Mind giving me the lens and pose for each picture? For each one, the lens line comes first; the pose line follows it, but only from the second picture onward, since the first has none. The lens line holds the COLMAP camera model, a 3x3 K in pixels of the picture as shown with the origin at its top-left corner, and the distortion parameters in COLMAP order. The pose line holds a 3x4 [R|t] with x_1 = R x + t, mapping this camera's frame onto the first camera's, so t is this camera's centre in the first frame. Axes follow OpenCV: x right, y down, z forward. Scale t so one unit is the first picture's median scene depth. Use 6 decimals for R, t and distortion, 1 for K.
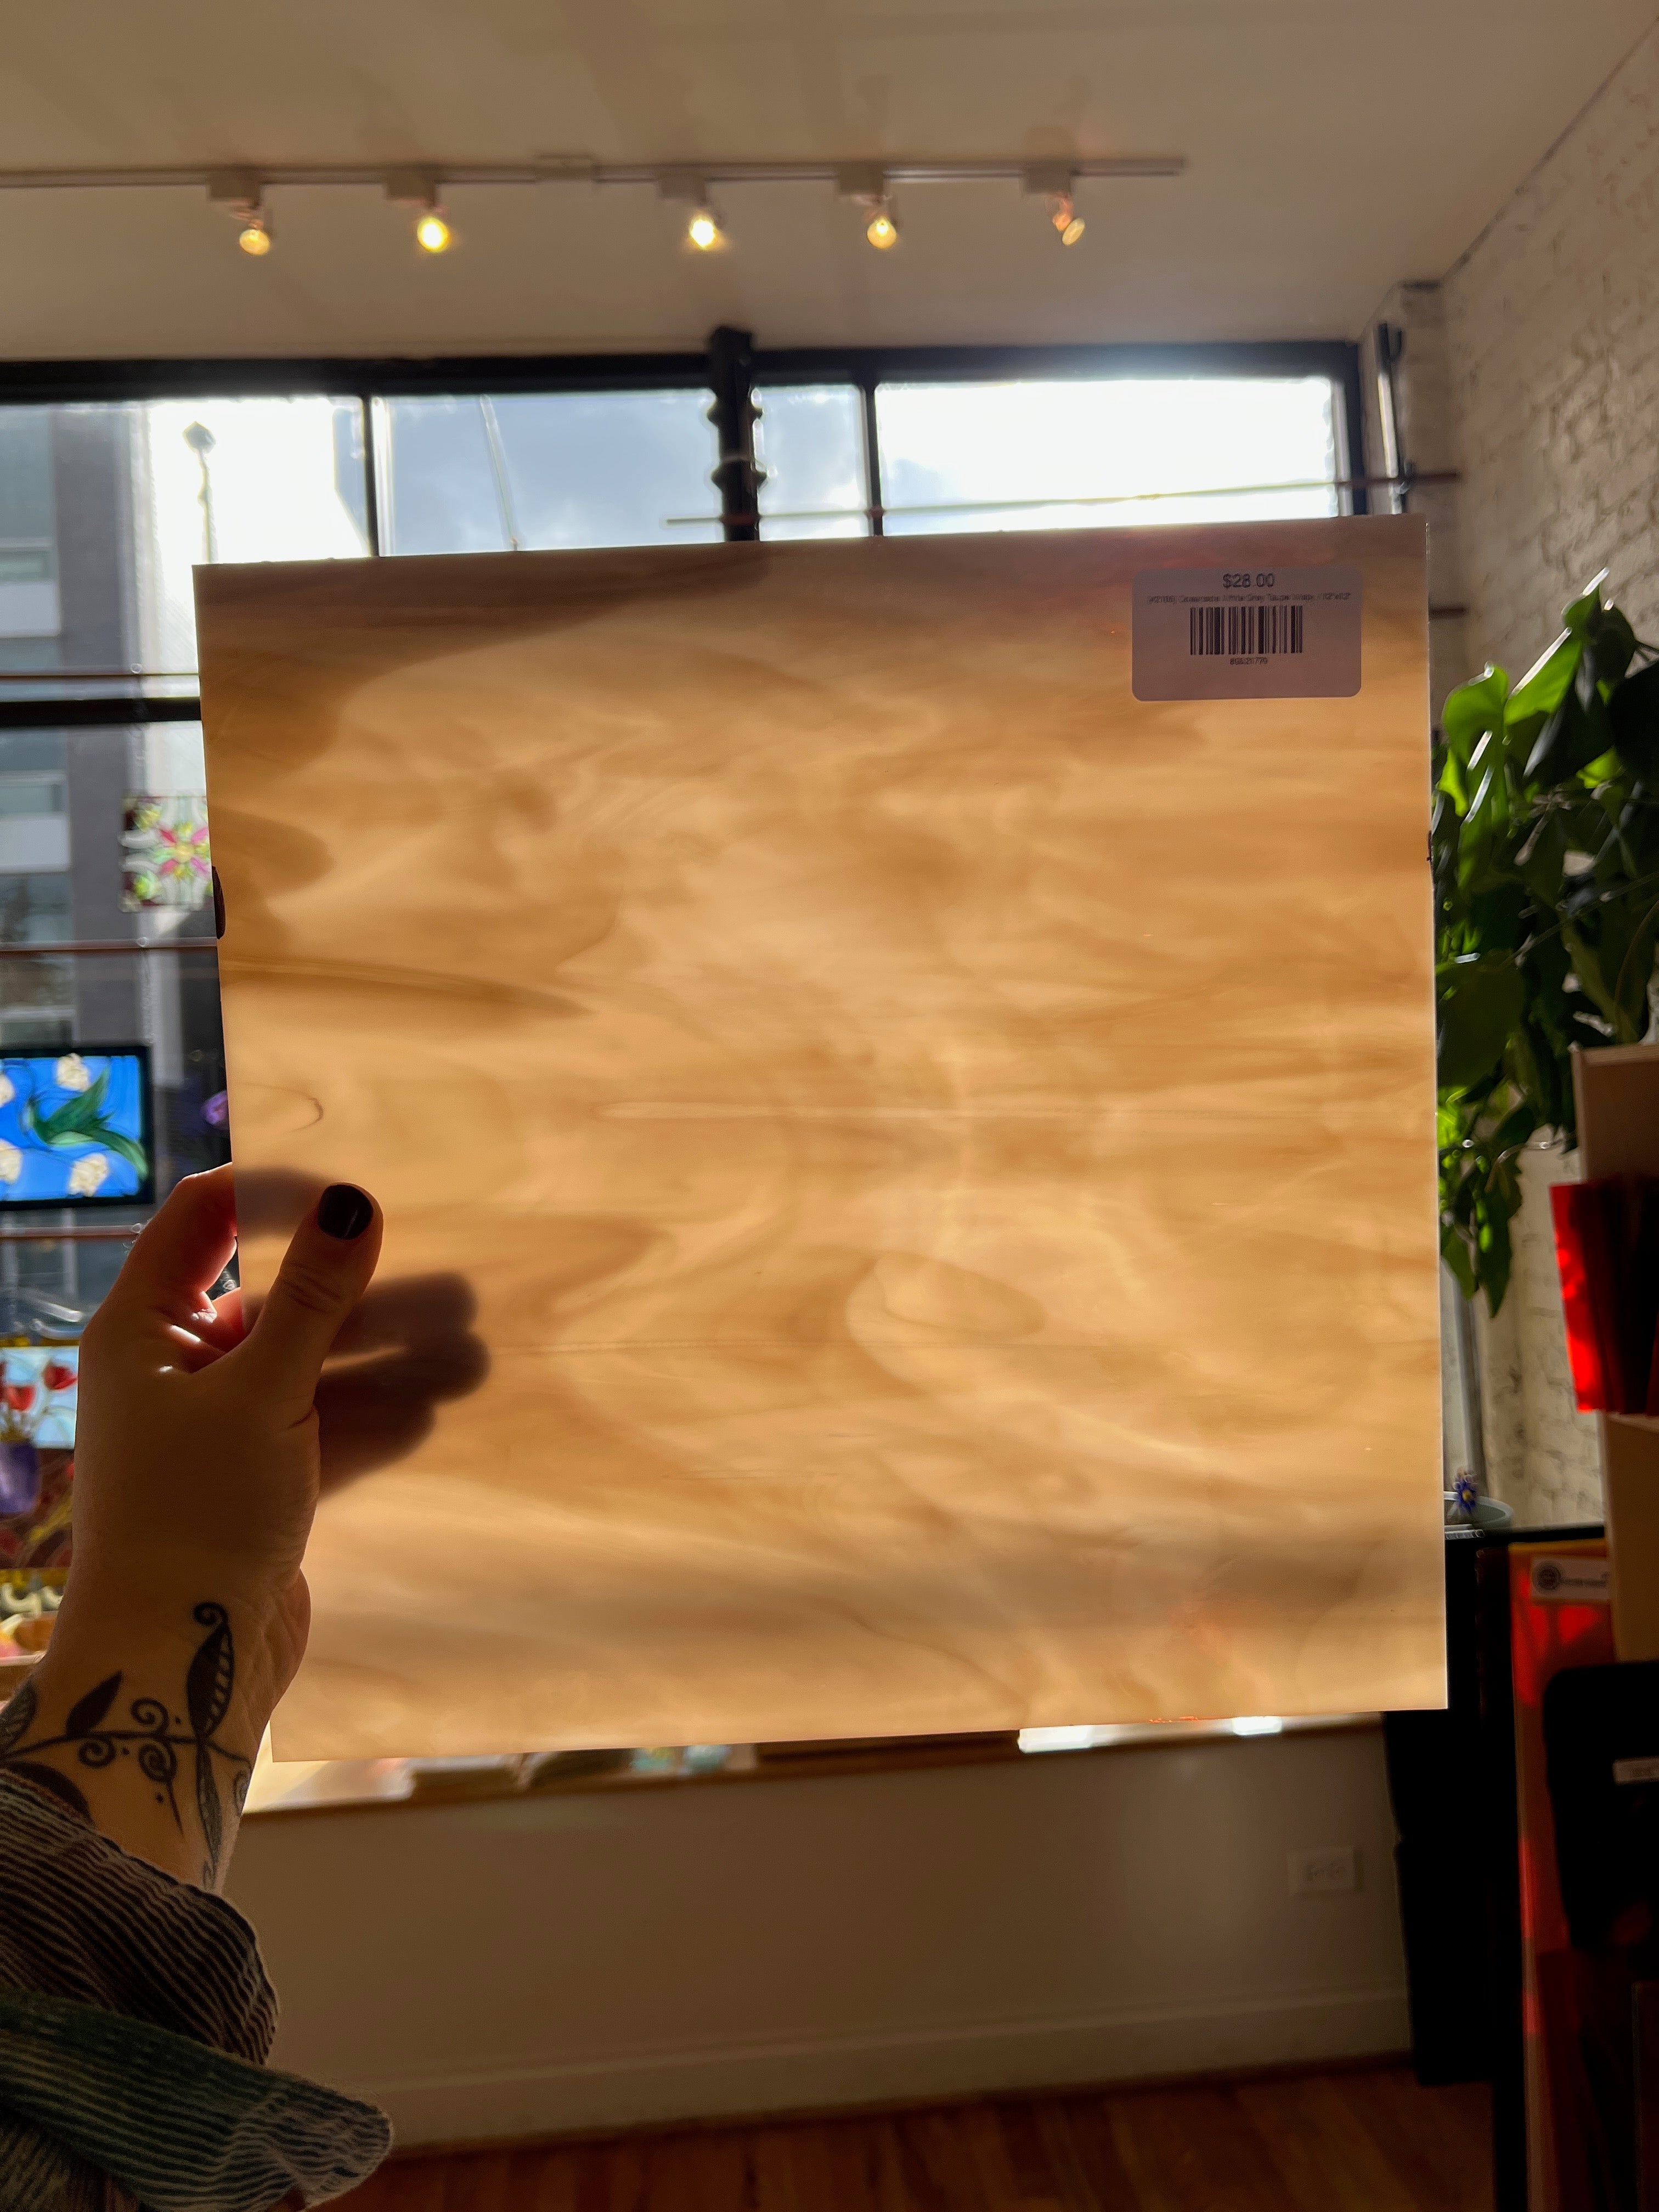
lens RADIAL K [[1626.5, 0, 827.9], [0, 1626.5, 1125.1], [0, 0, 1]] dist [0.019995, -0.038509]
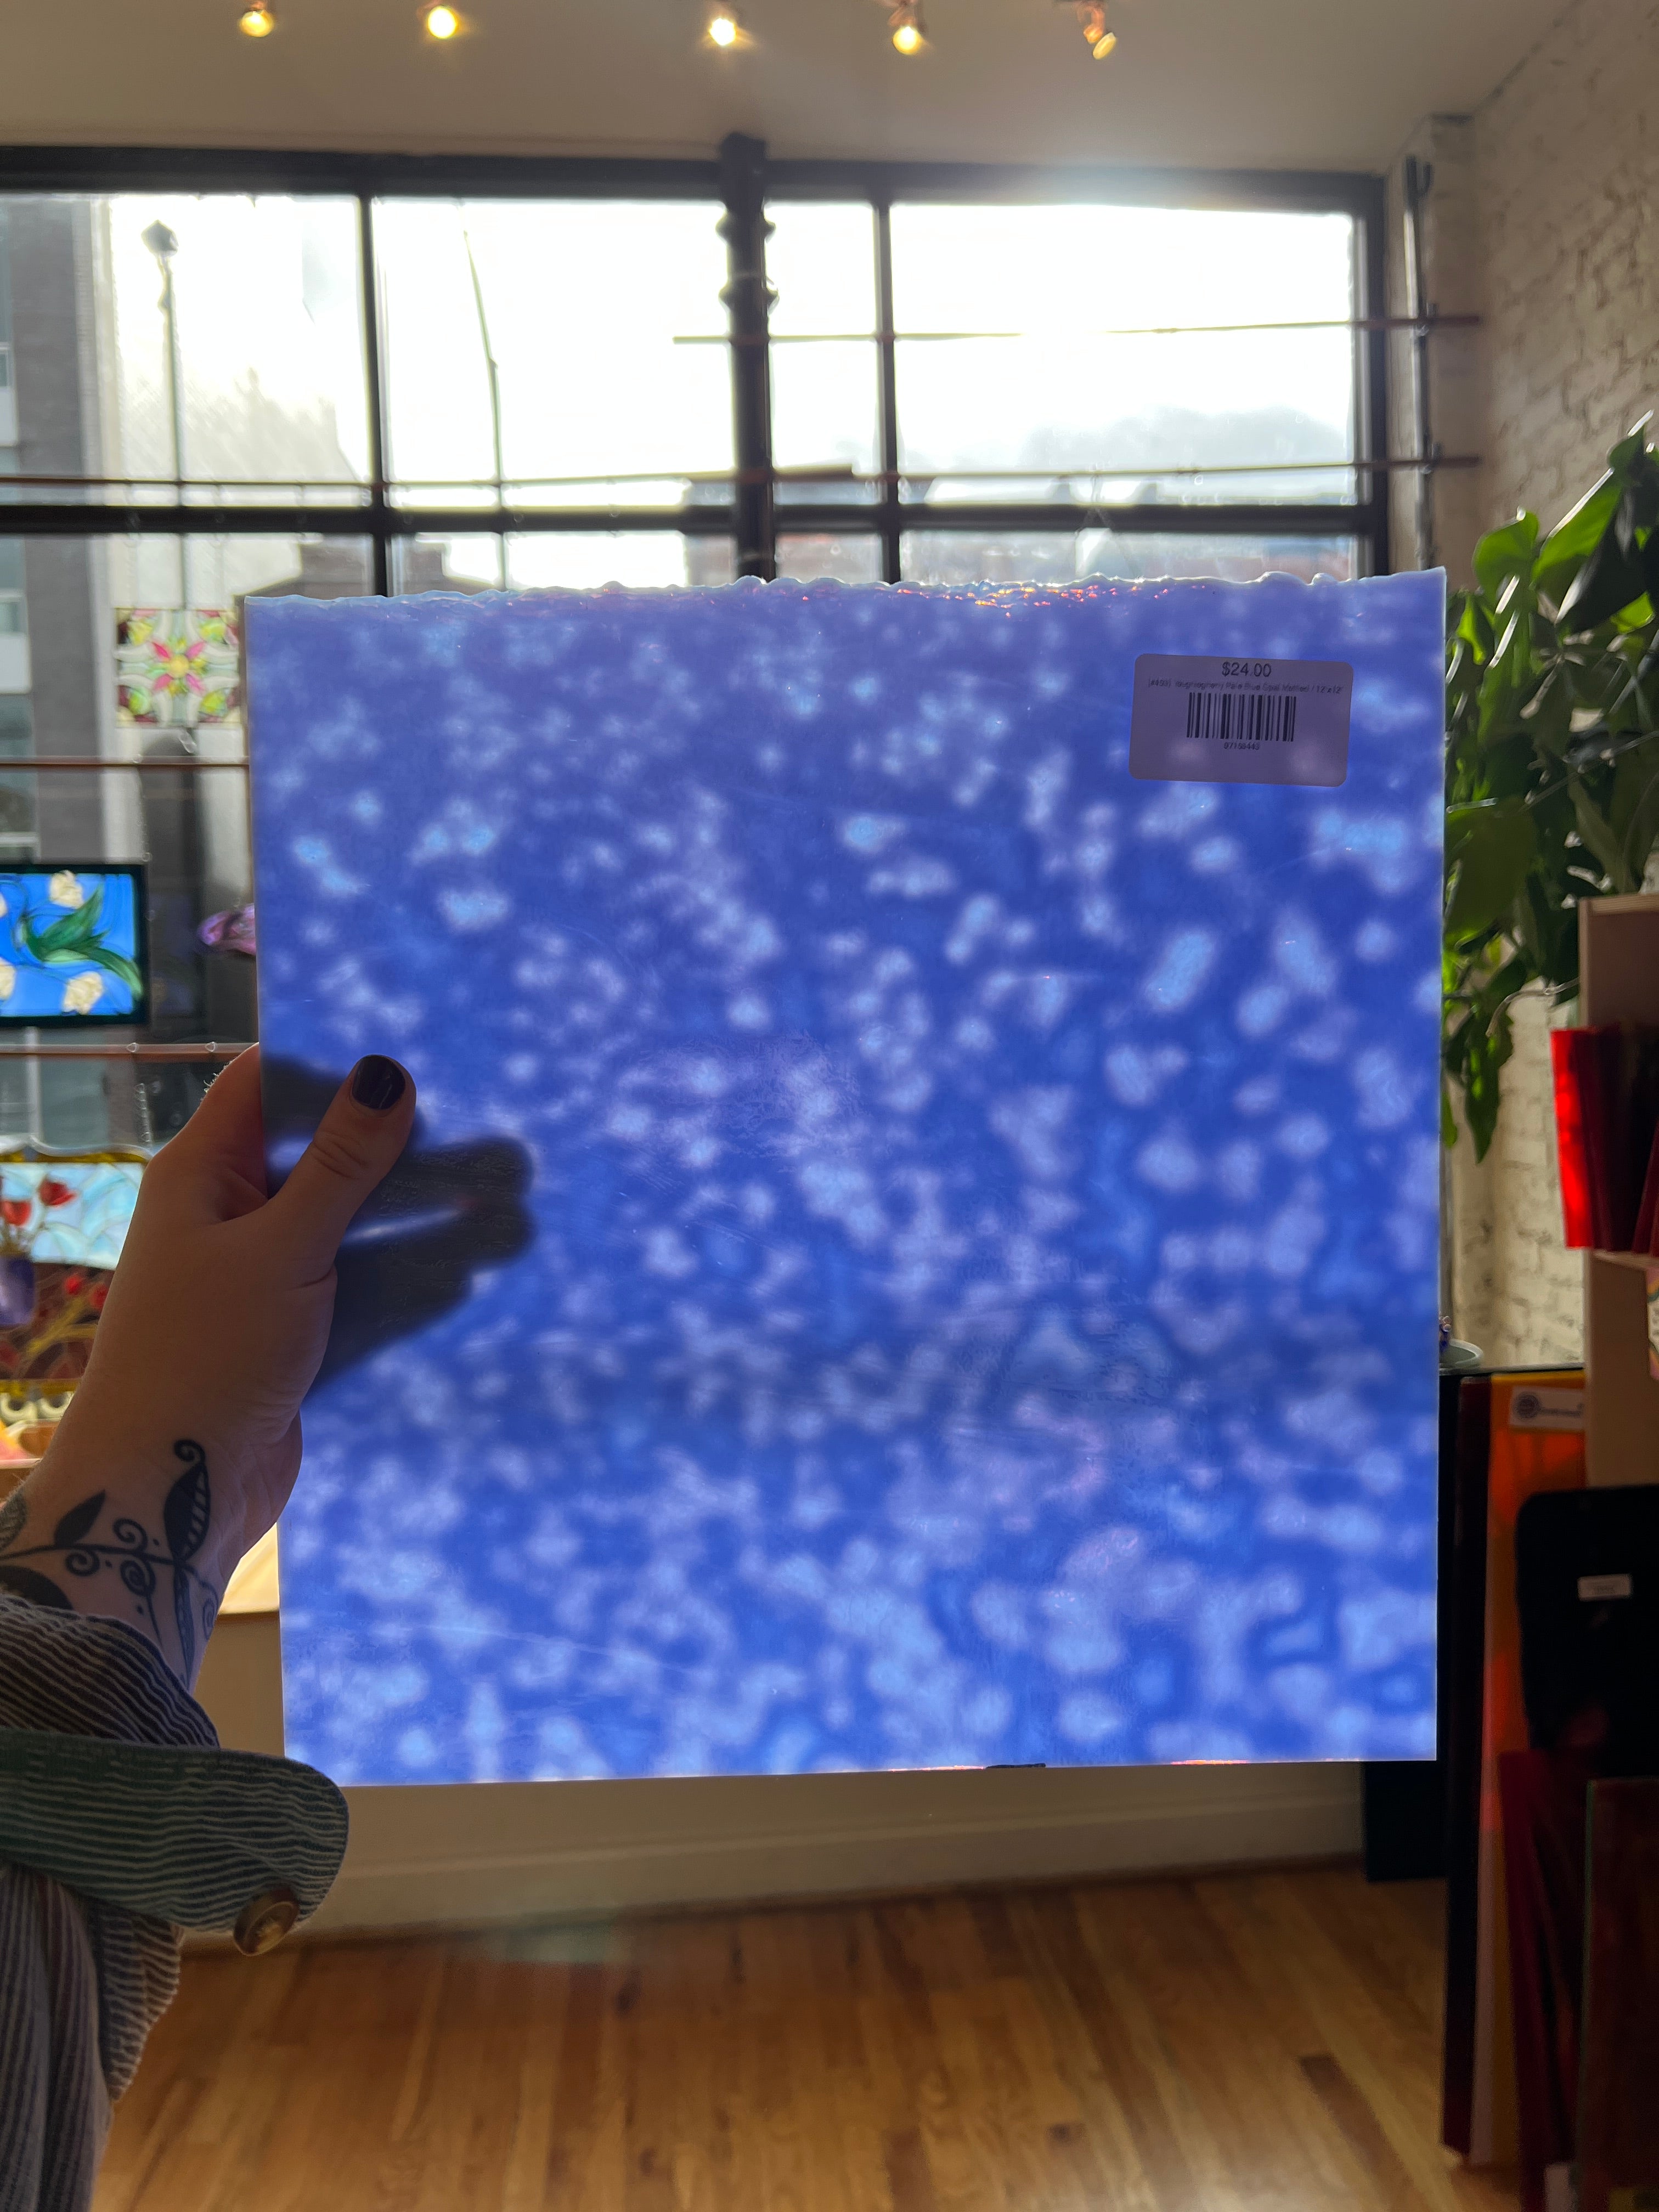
lens RADIAL K [[1626.5, 0, 826.7], [0, 1626.5, 1095.7], [0, 0, 1]] dist [0.019995, -0.038509]
pose [[0.999462, 0.024917, 0.021345, -0.018832], [-0.026415, 0.996979, 0.073037, 0.008600], [-0.019460, -0.073561, 0.997101, -0.009701]]
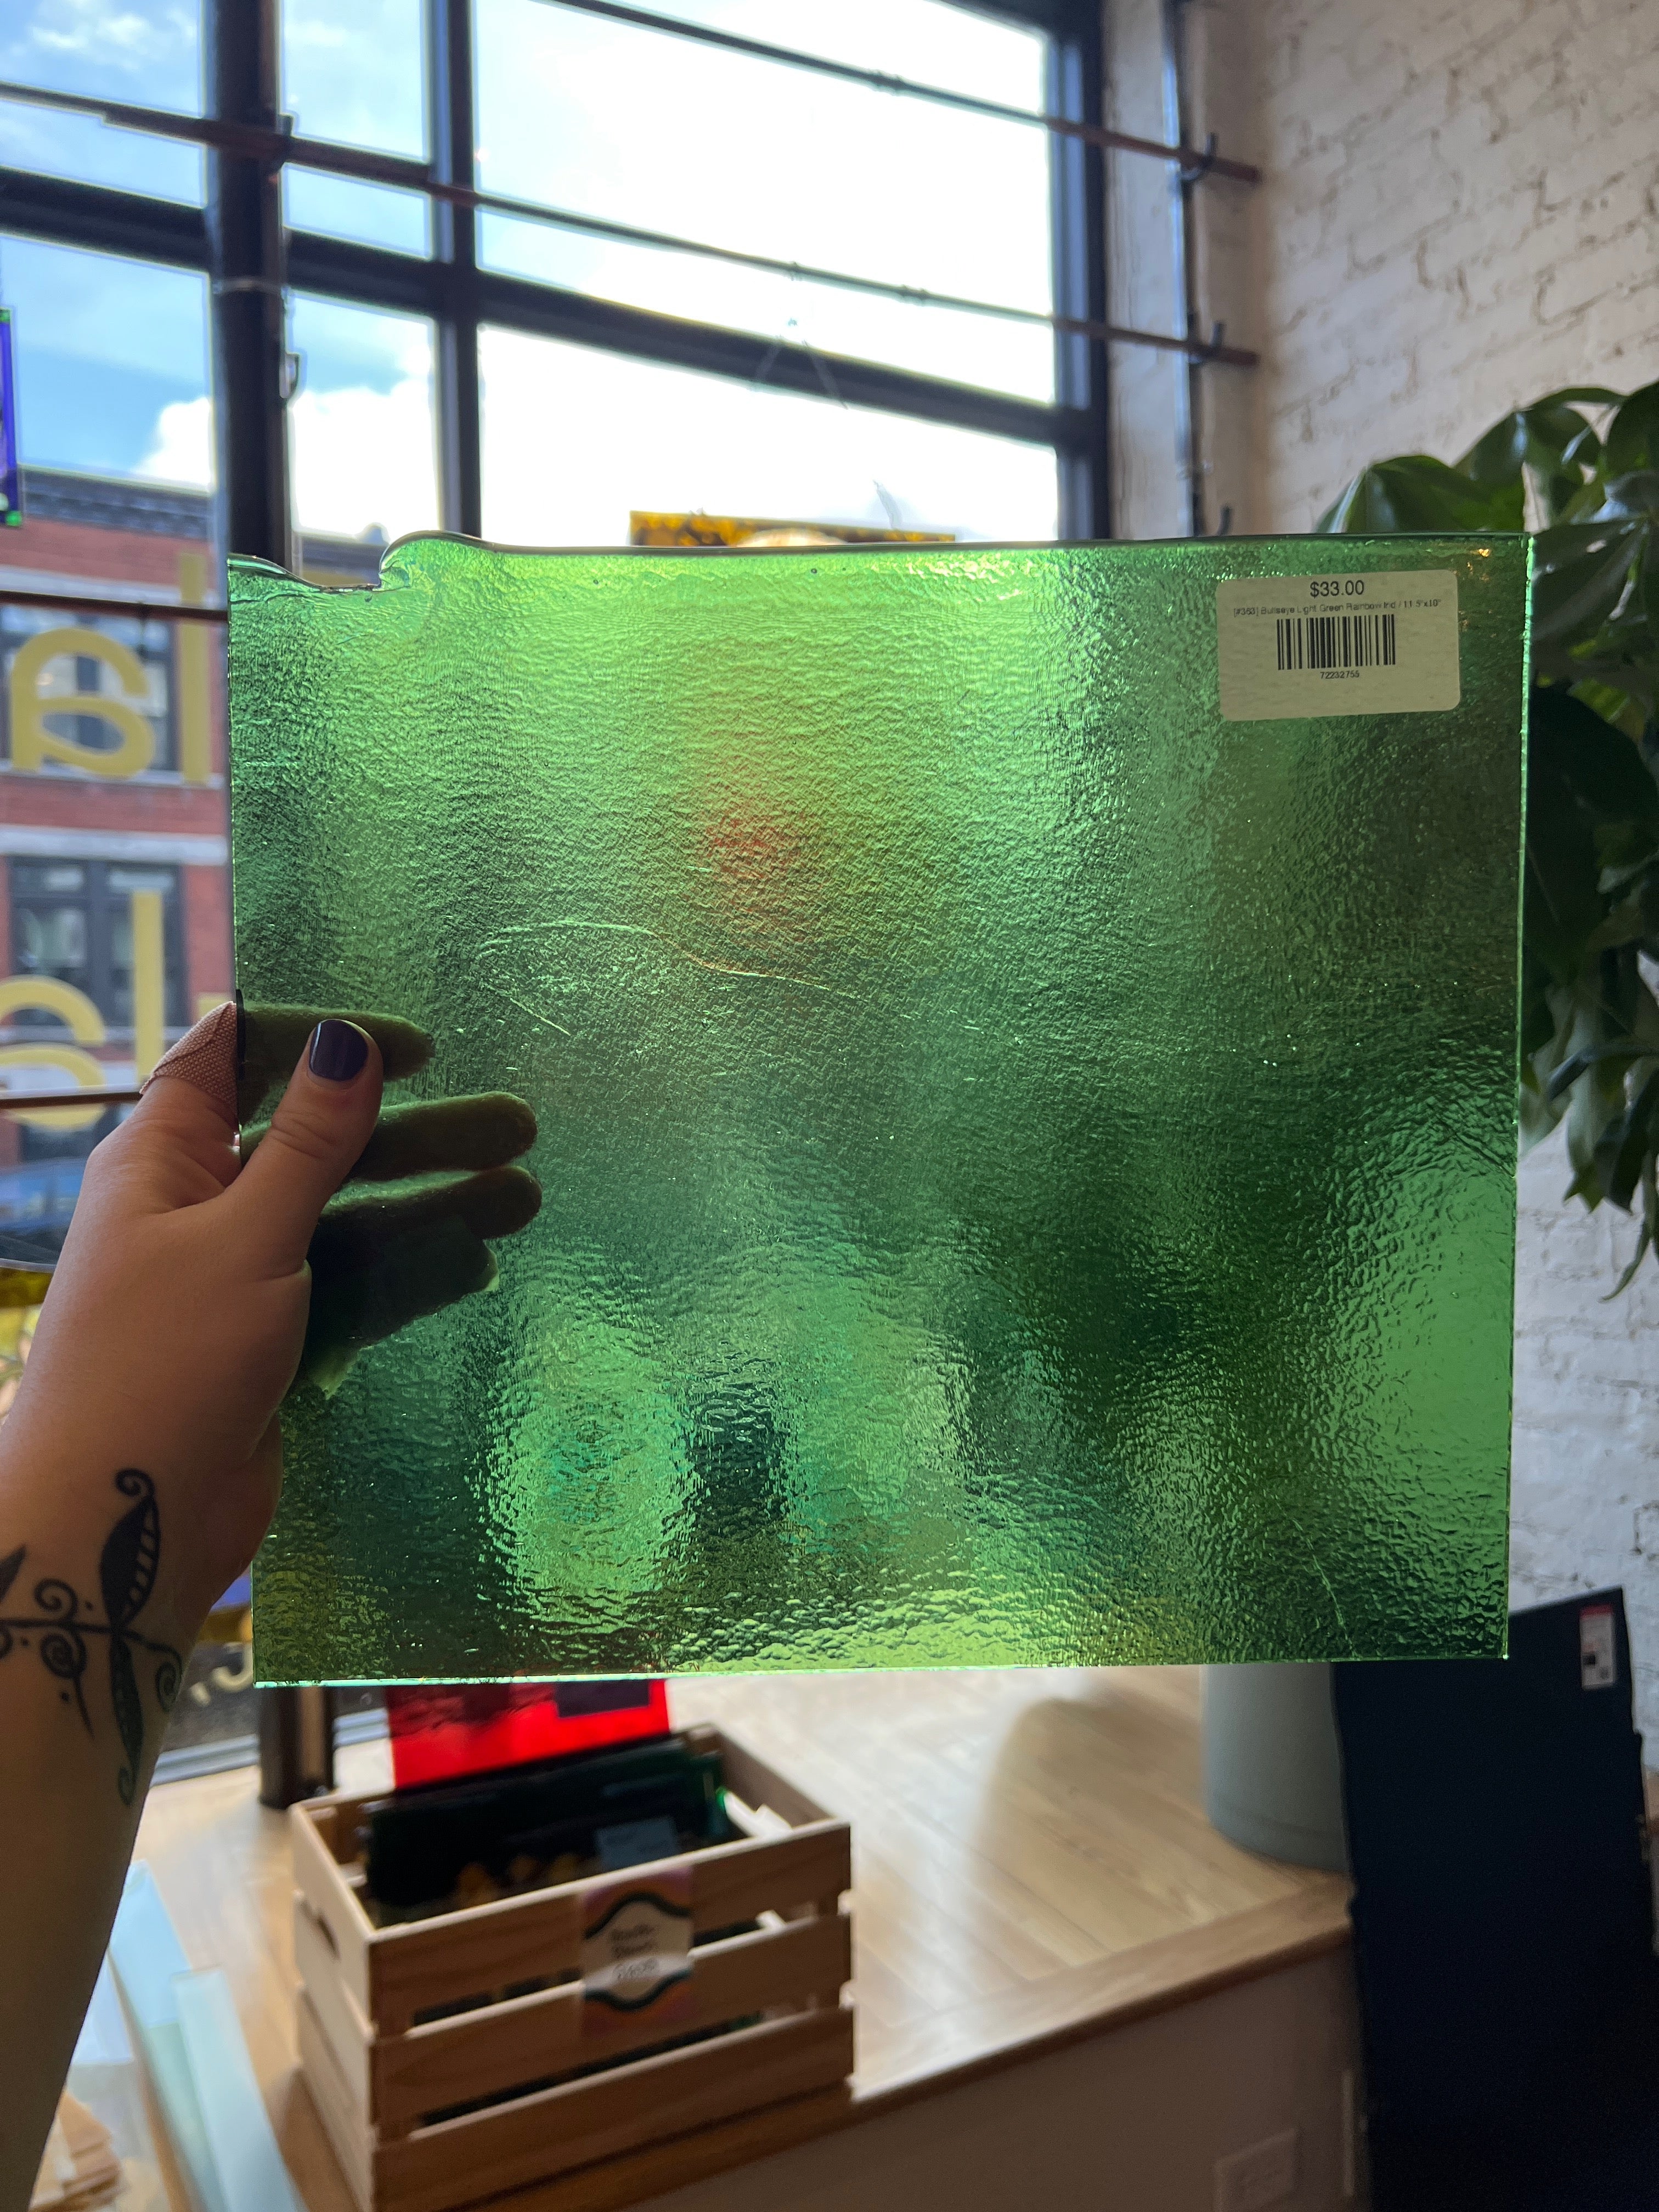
lens RADIAL K [[1626.5, 0, 831.5], [0, 1626.5, 1128.6], [0, 0, 1]] dist [0.019995, -0.038509]
pose [[0.906545, 0.028023, 0.421177, -0.102022], [-0.048076, 0.998156, 0.037066, 0.021980], [-0.419362, -0.053851, 0.906221, 0.414396]]
